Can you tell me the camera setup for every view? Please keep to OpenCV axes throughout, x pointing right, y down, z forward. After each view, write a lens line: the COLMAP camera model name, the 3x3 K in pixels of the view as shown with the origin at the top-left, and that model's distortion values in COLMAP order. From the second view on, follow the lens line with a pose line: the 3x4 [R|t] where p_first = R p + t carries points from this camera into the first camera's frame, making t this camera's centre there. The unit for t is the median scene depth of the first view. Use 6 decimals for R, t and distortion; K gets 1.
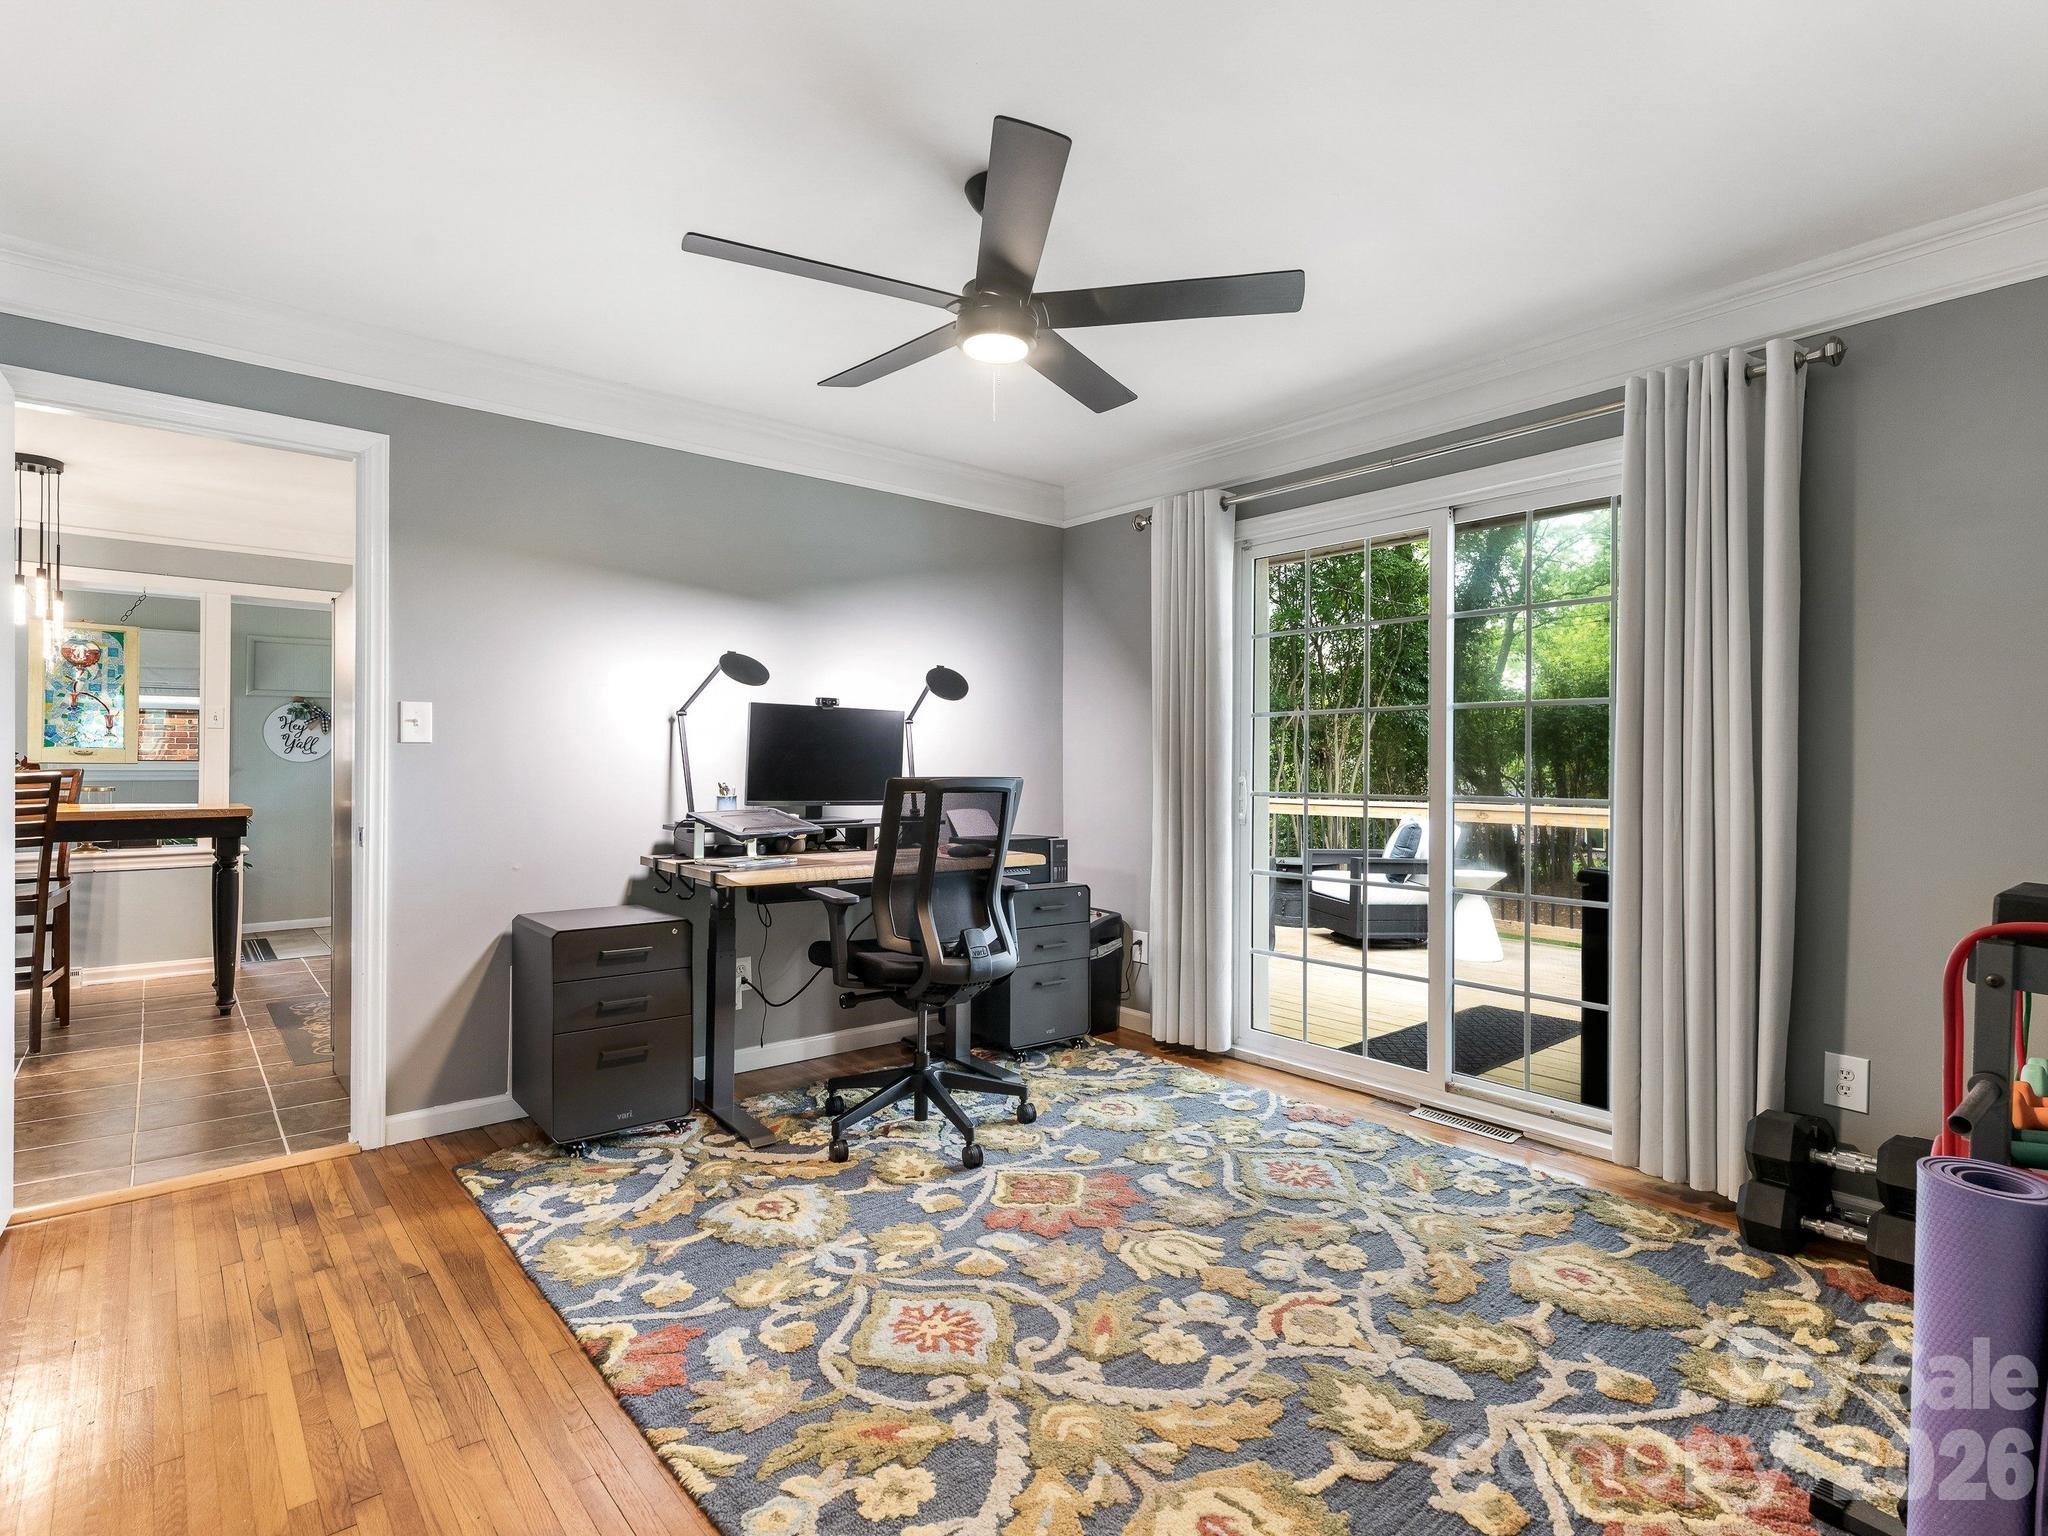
lens RADIAL K [[1040.7, 0, 1021.6], [0, 1040.7, 766.3], [0, 0, 1]] dist [-0.000590, -0.001319]
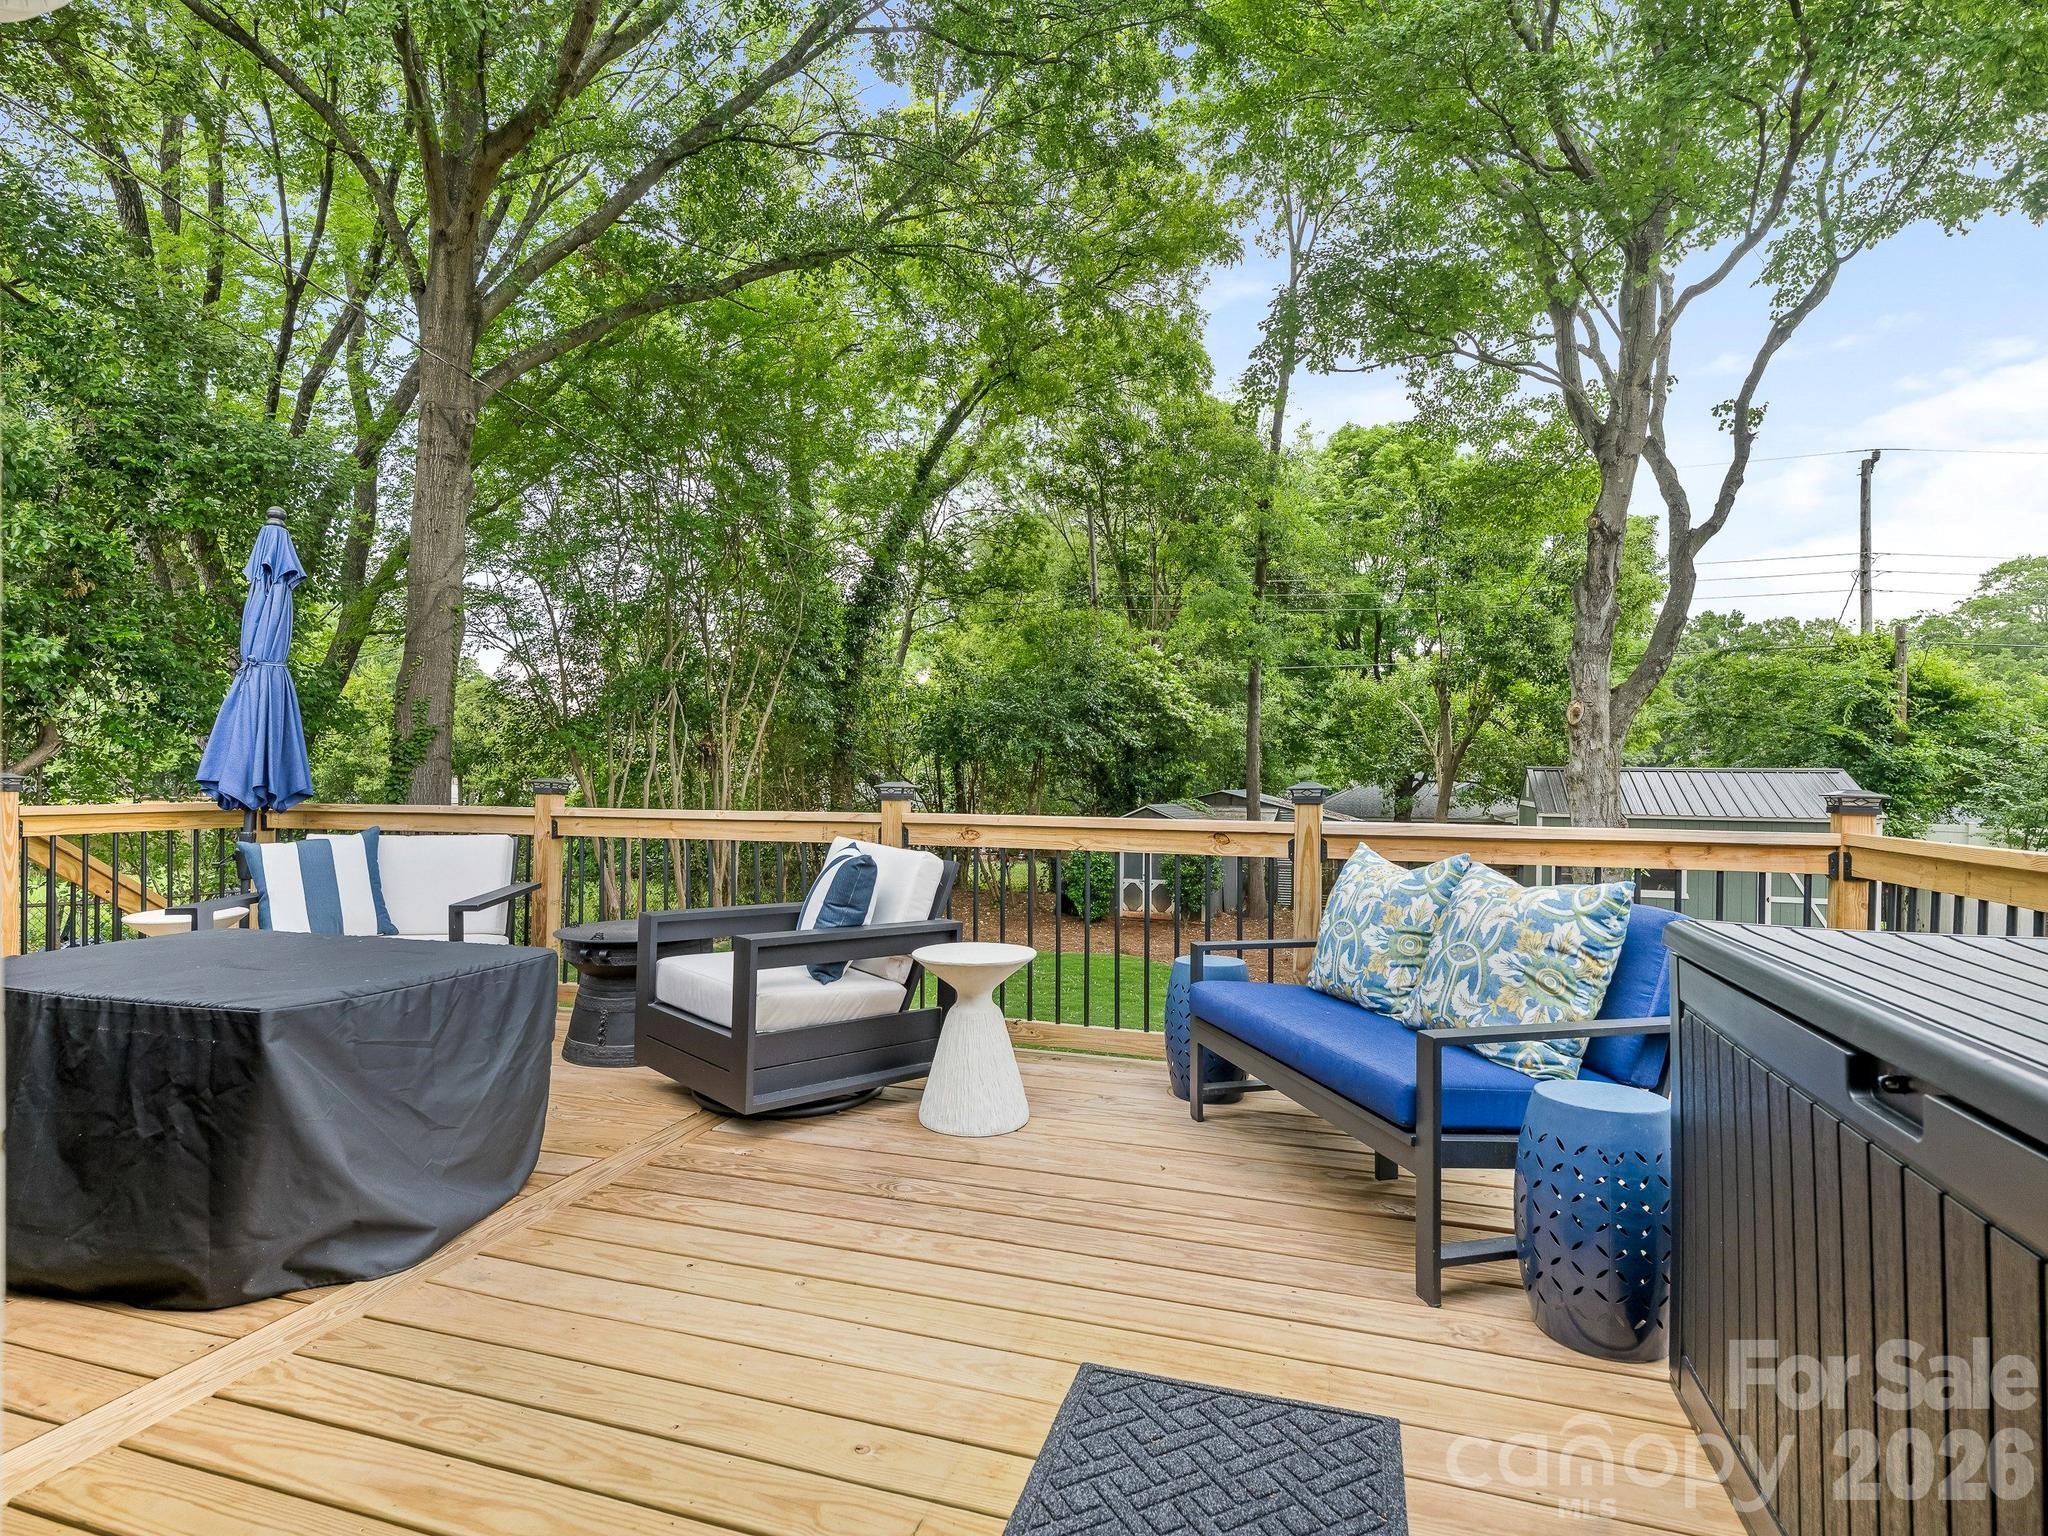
lens RADIAL K [[1040.7, 0, 1017.4], [0, 1040.7, 761.0], [0, 0, 1]] dist [-0.000590, -0.001319]
pose [[0.845648, 0.005262, 0.533716, 0.156577], [0.001841, 0.999917, -0.012775, 0.016229], [-0.533738, 0.011786, 0.845568, 0.480653]]
